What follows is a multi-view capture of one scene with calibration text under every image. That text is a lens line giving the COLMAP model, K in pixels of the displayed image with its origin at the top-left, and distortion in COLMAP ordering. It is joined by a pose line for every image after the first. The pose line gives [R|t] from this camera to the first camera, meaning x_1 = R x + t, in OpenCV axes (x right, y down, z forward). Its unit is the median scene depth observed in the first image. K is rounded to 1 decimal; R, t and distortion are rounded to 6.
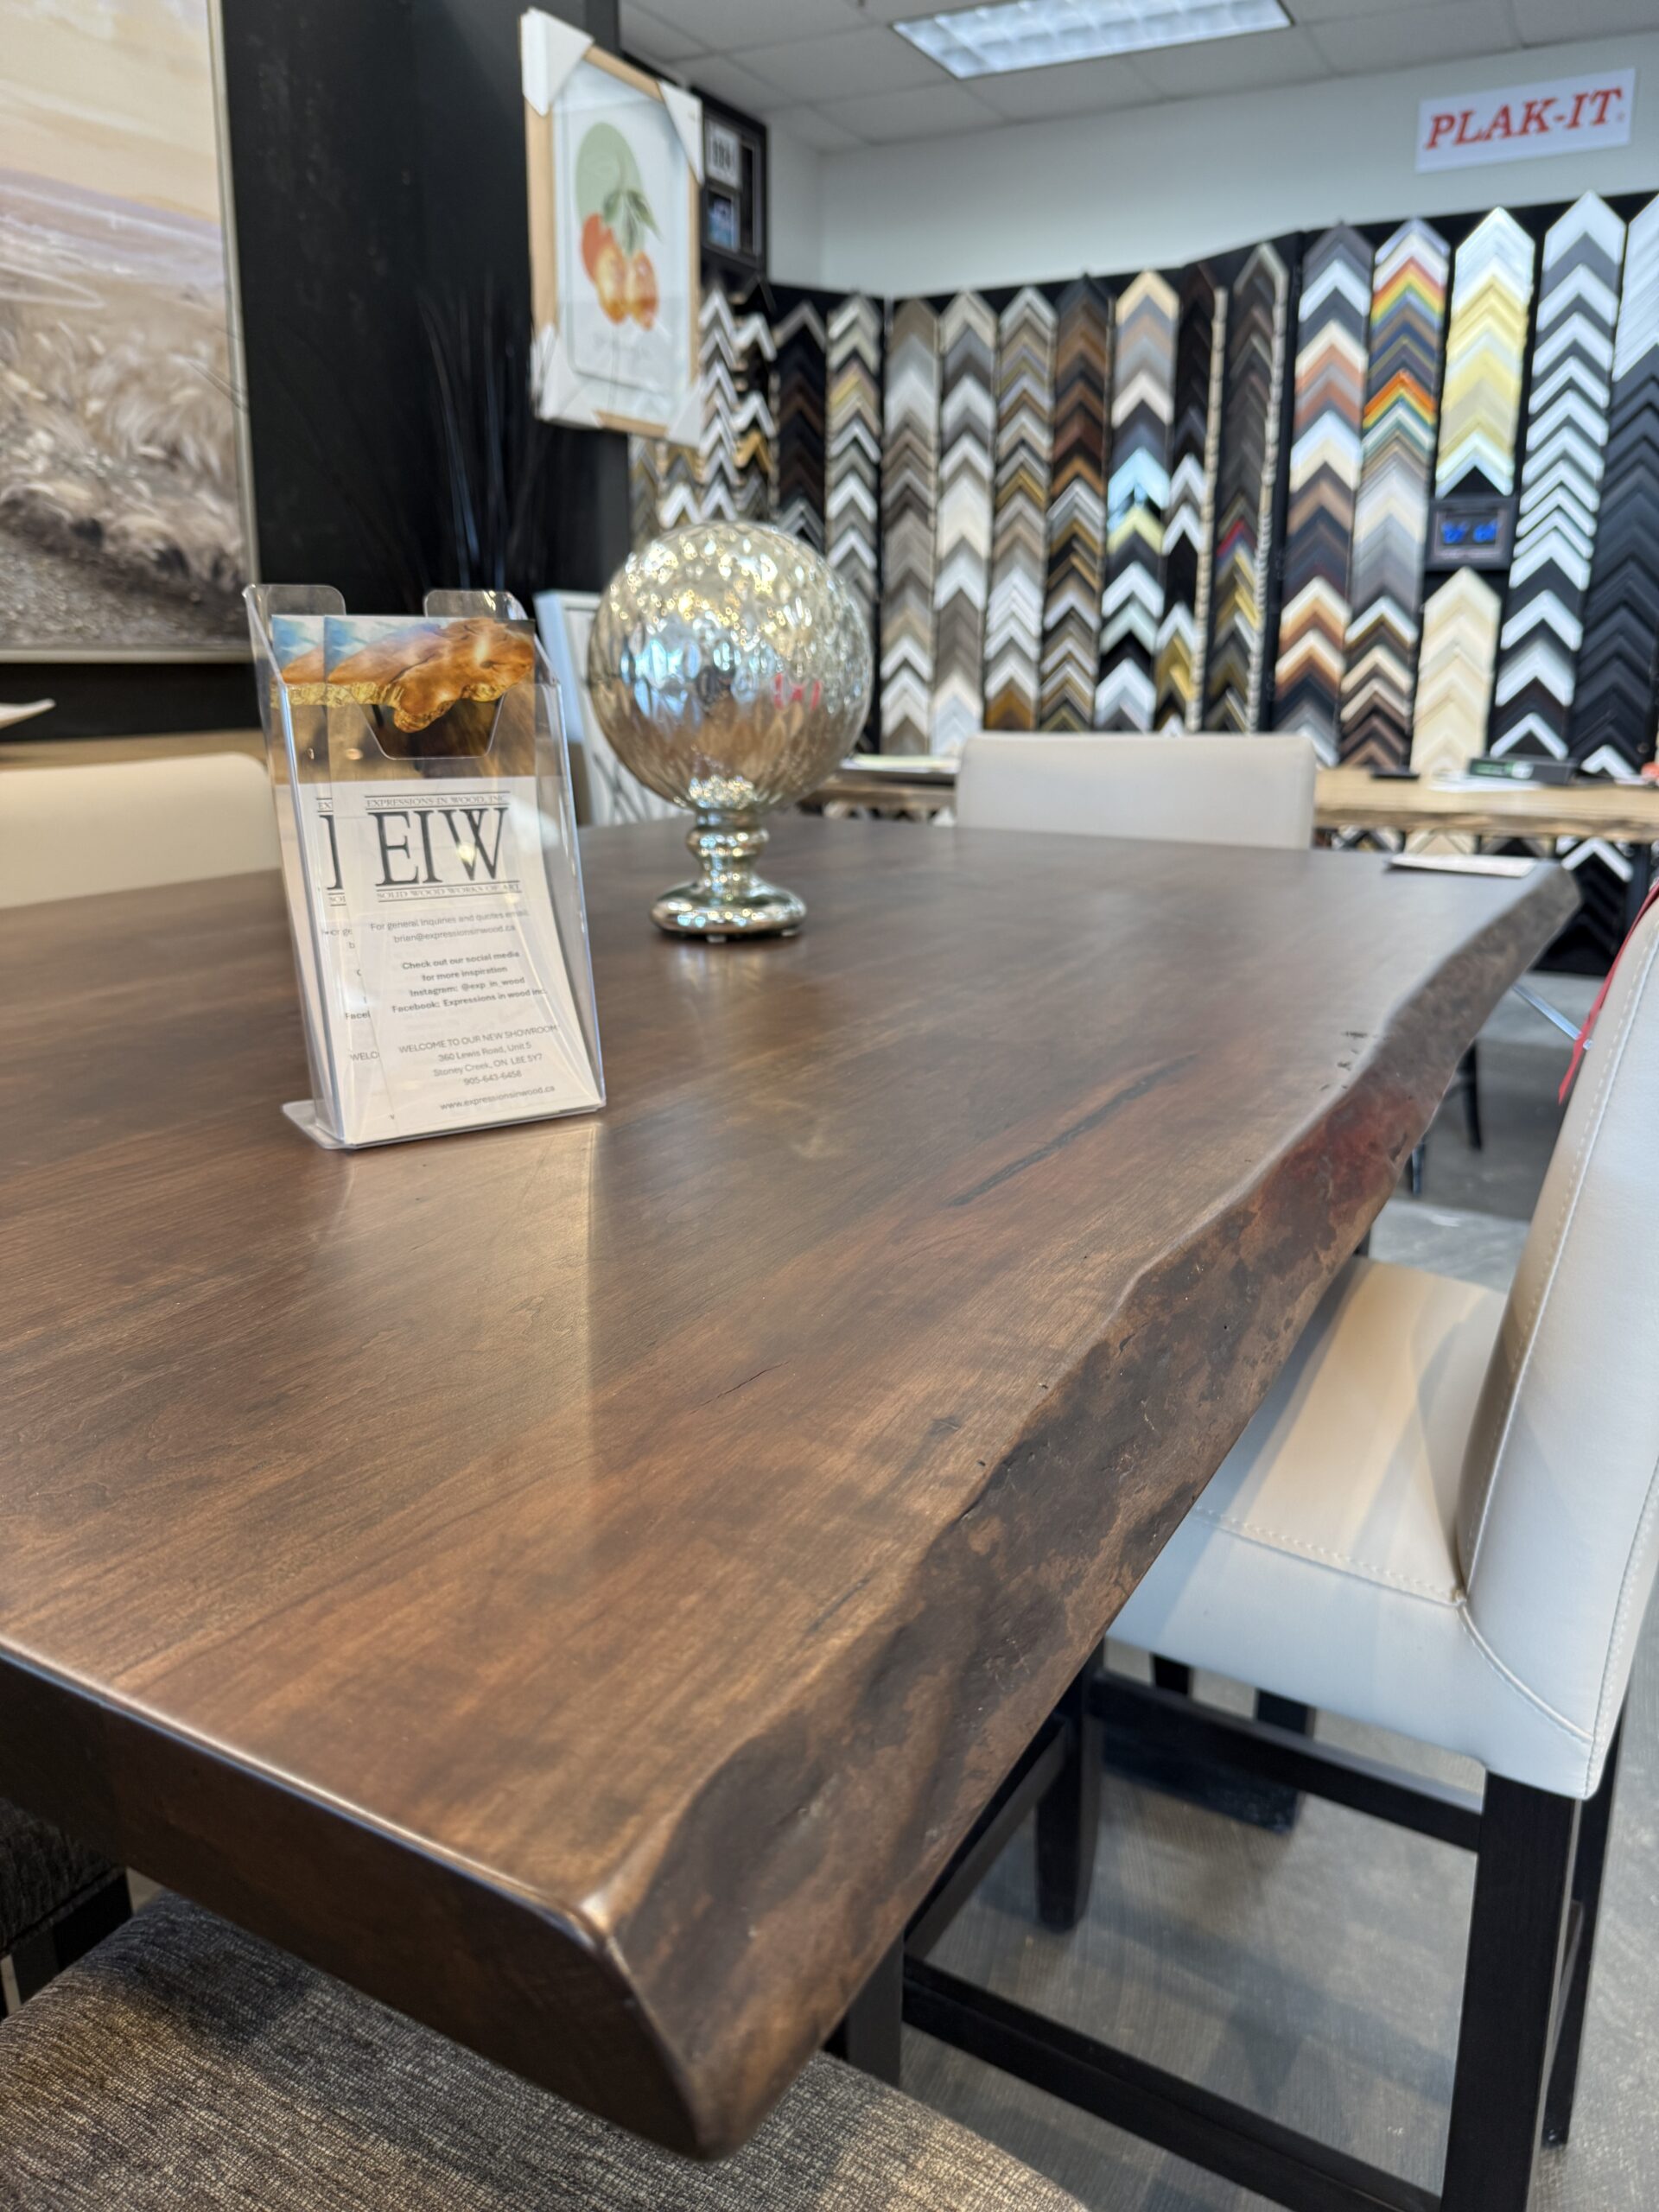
lens RADIAL K [[1598.4, 0, 829.5], [0, 1598.4, 1106.0], [0, 0, 1]] dist [-0.013906, -0.000250]
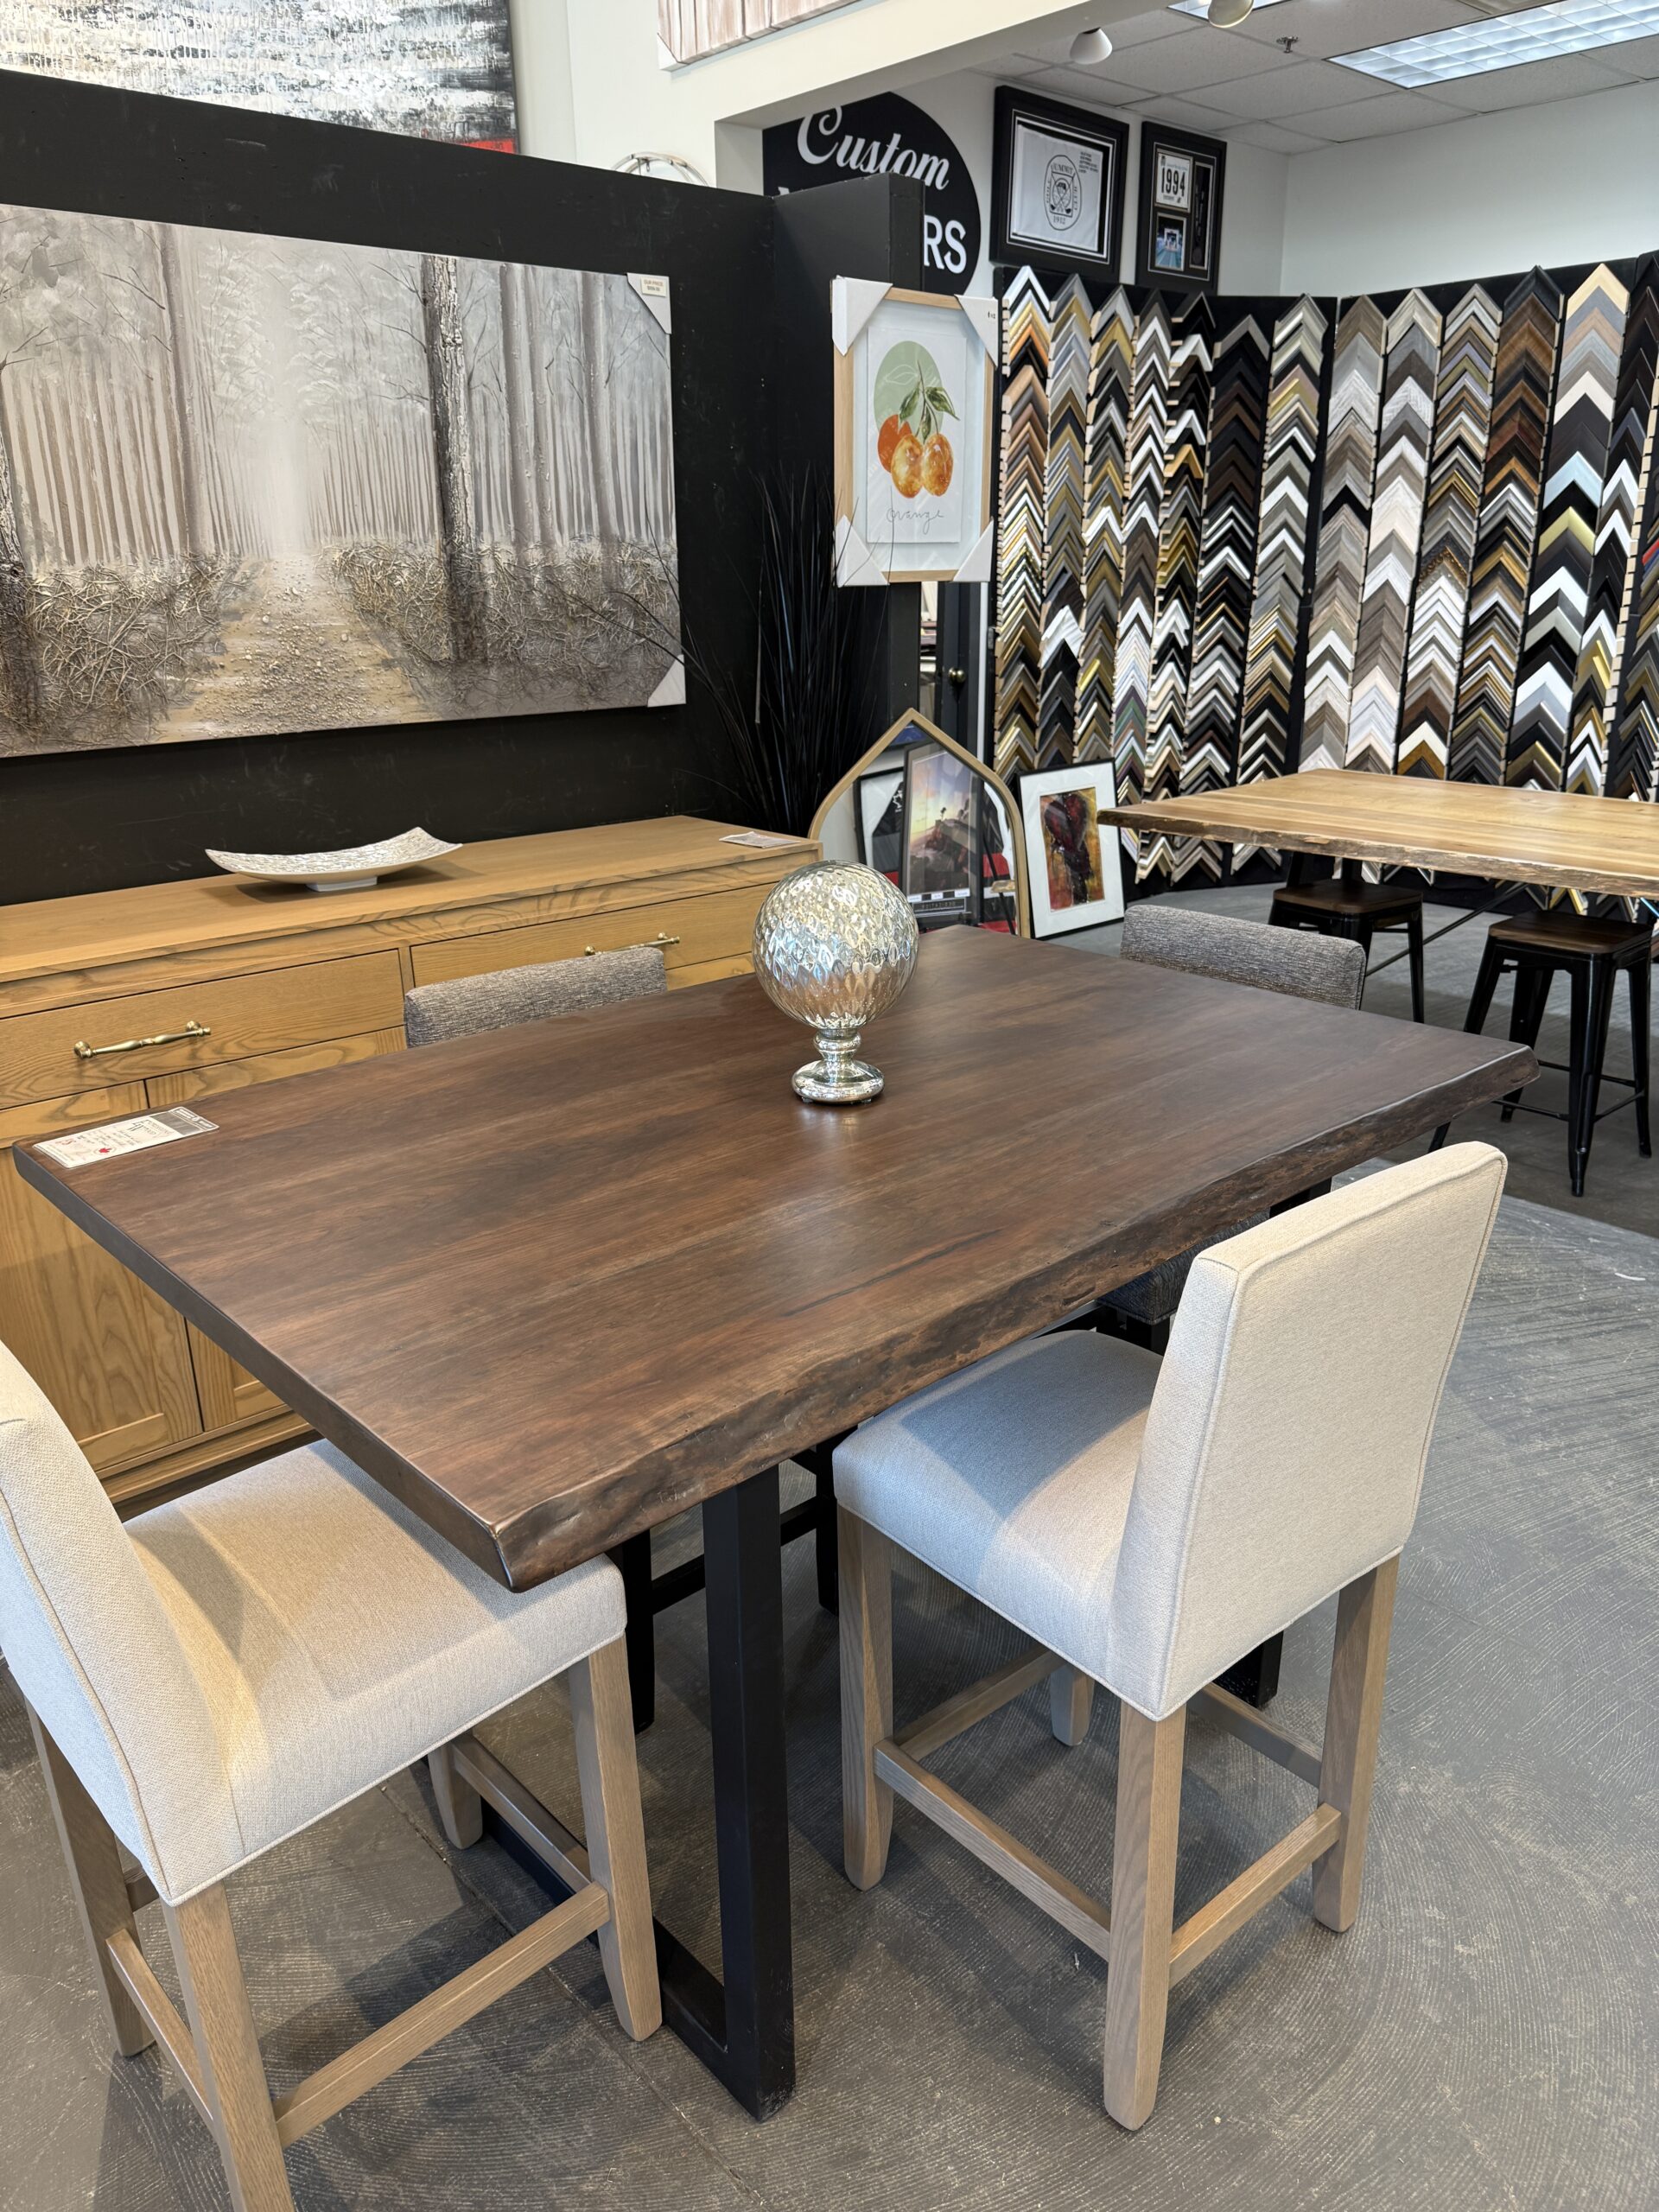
lens RADIAL K [[1566.8, 0, 829.5], [0, 1566.8, 1106.0], [0, 0, 1]] dist [0.014219, 0.000424]
pose [[0.936996, 0.109036, -0.331887, 0.148153], [-0.082821, 0.992292, 0.092177, -0.067231], [0.339380, -0.058882, 0.938805, -0.118618]]
